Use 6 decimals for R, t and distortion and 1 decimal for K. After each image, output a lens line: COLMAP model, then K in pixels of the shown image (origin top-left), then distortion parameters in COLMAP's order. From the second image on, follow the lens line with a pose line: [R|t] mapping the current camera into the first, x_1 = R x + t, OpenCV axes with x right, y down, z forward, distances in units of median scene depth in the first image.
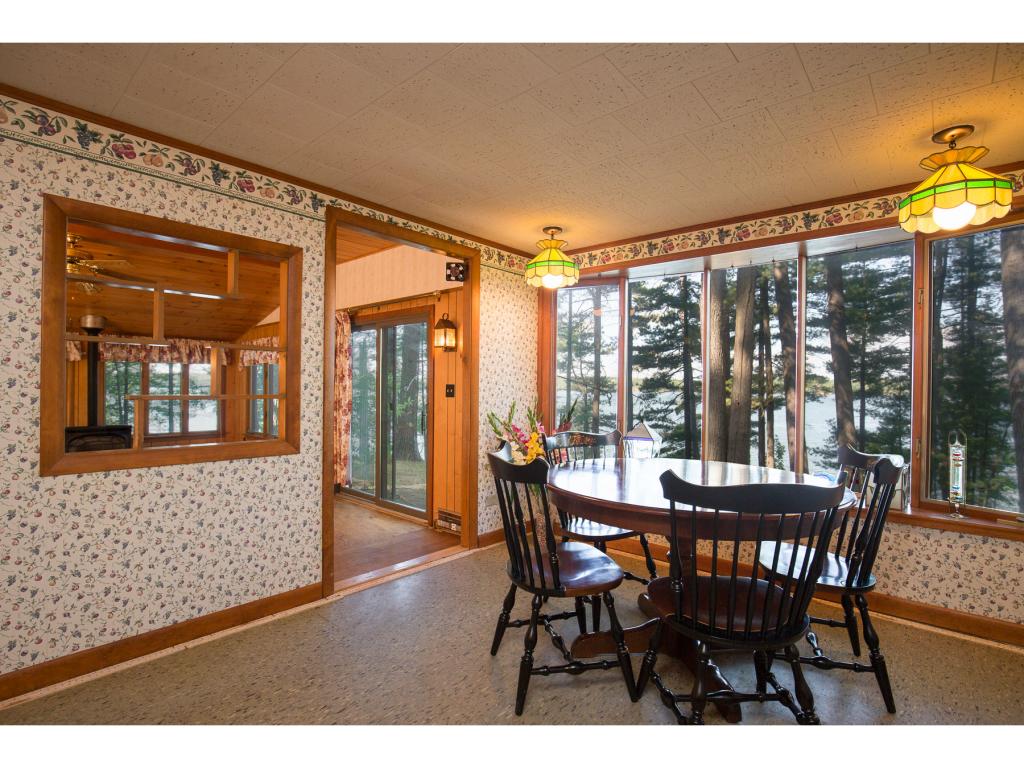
lens RADIAL K [[511.1, 0, 506.2], [0, 511.1, 388.1], [0, 0, 1]] dist [-0.000846, -0.000185]
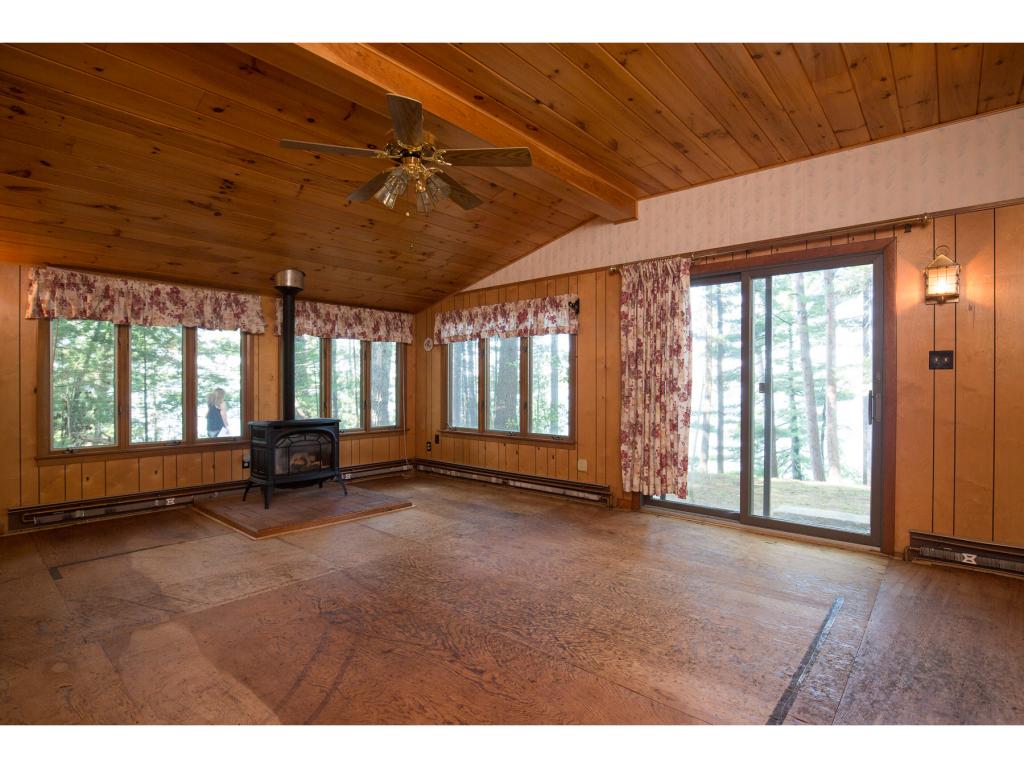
lens RADIAL K [[517.0, 0, 516.2], [0, 517.0, 386.9], [0, 0, 1]] dist [-0.001472, -0.000372]
pose [[0.999266, -0.007755, 0.037506, -0.525517], [0.007542, 0.999955, 0.005818, 0.024498], [-0.037549, -0.005531, 0.999279, 0.243599]]
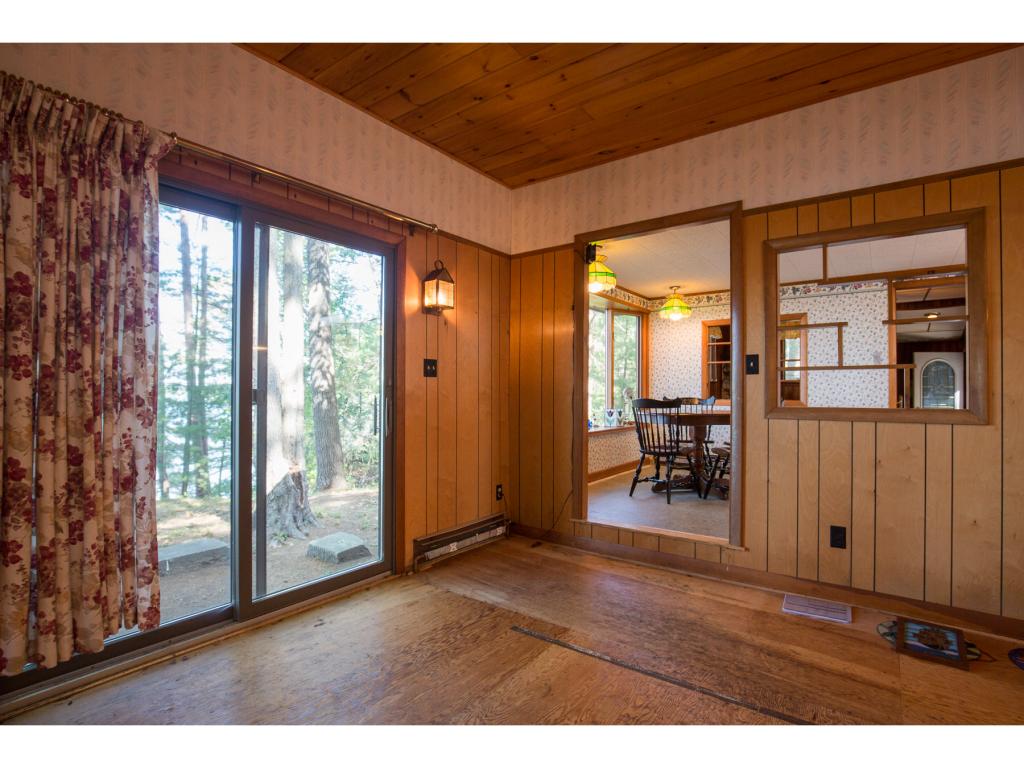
lens RADIAL K [[517.0, 0, 516.2], [0, 517.0, 386.9], [0, 0, 1]] dist [-0.001472, -0.000372]
pose [[-0.106181, -0.002202, 0.994344, -0.630747], [-0.002238, 0.999996, 0.001976, 0.022473], [-0.994344, -0.002016, -0.106185, 0.711929]]
